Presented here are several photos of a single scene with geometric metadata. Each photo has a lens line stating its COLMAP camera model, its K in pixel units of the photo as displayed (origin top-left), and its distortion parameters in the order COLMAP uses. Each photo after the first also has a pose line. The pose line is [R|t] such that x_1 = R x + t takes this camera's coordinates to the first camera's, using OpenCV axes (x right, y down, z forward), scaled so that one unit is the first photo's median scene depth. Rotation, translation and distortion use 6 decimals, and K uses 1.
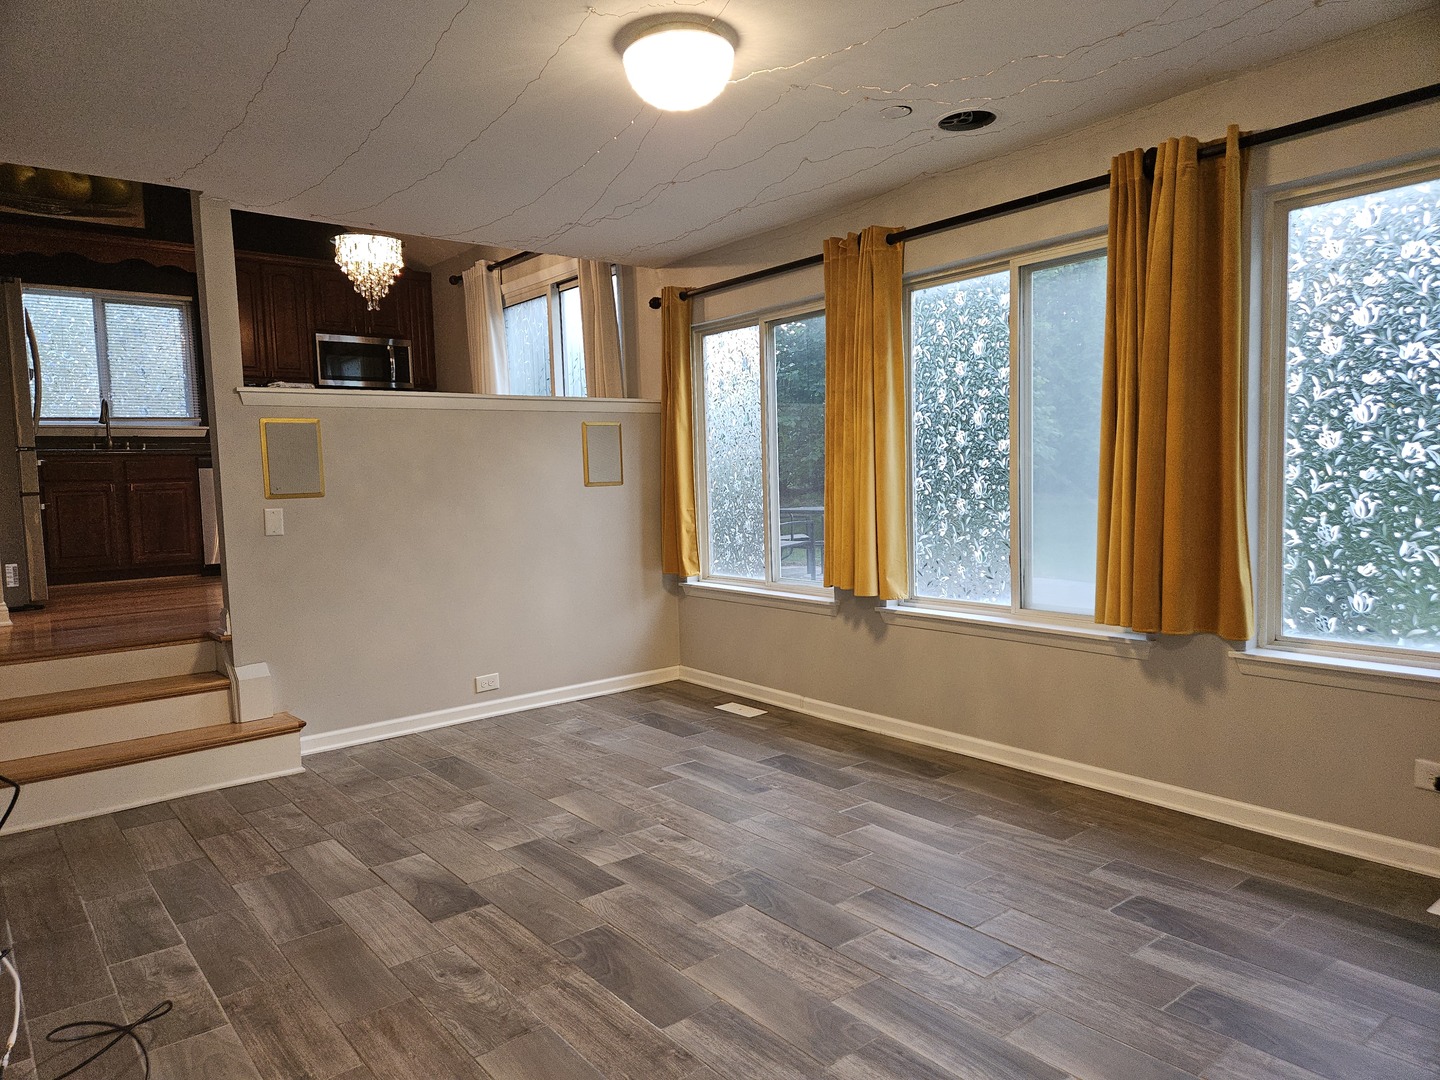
lens RADIAL K [[961.6, 0, 723.4], [0, 961.6, 535.3], [0, 0, 1]] dist [0.086894, -0.089095]
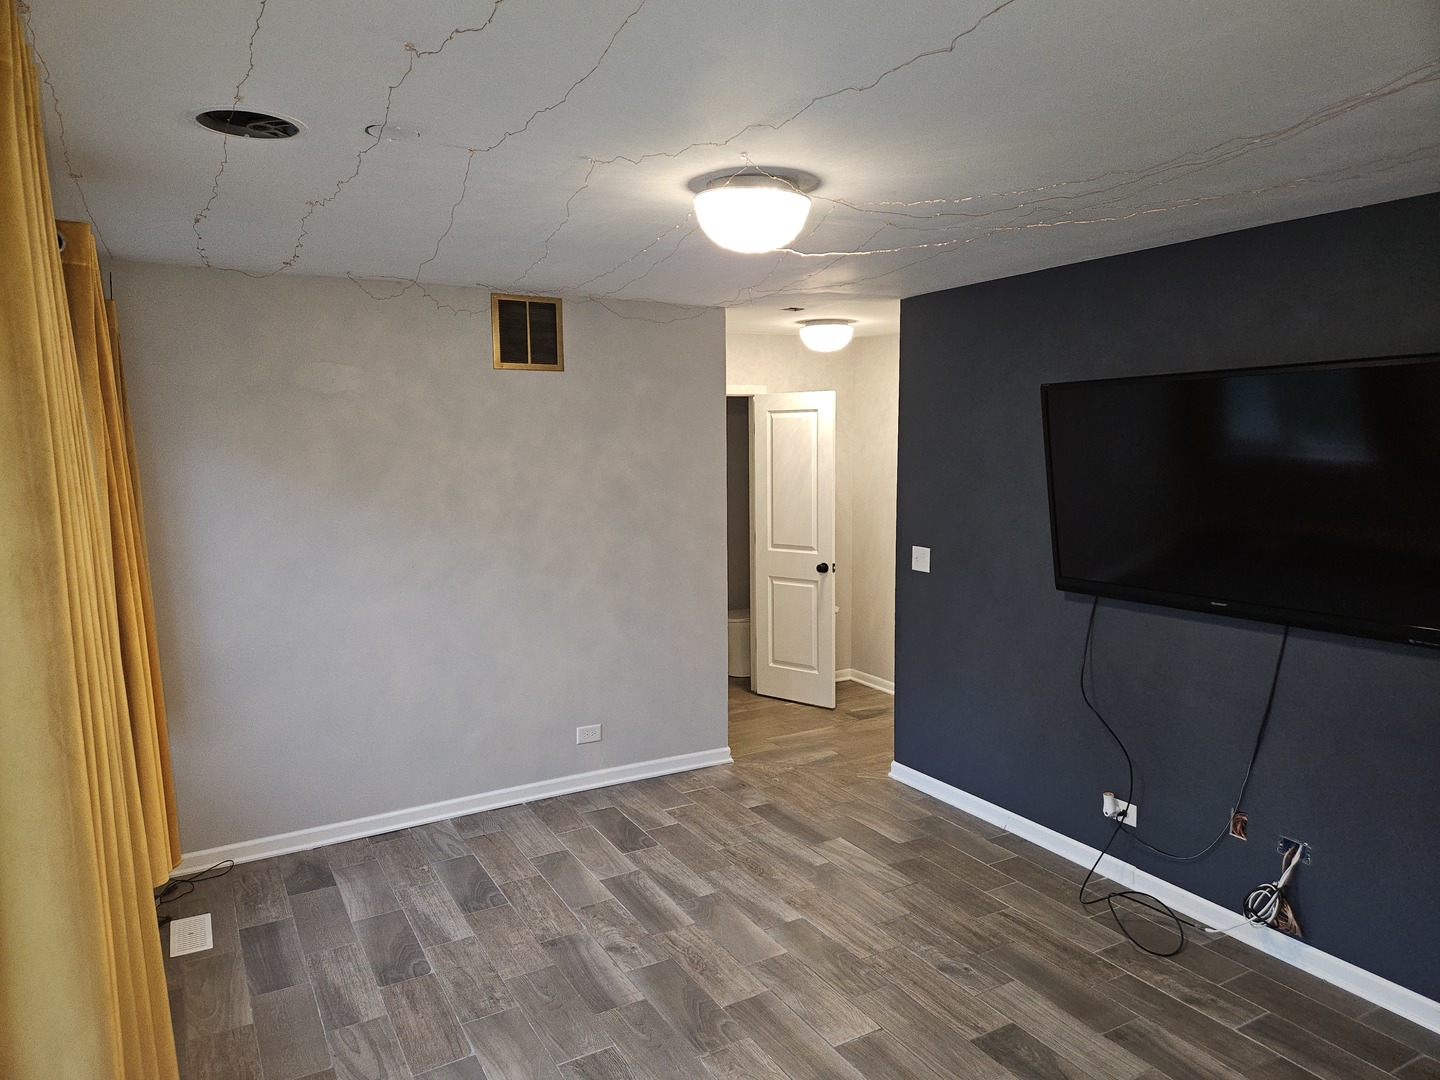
lens RADIAL K [[961.6, 0, 723.4], [0, 961.6, 535.3], [0, 0, 1]] dist [0.086894, -0.089095]
pose [[-0.986175, 0.019164, 0.164598, -0.179742], [0.046782, 0.985083, 0.165601, -0.346103], [-0.158969, 0.171011, -0.972360, 2.110145]]
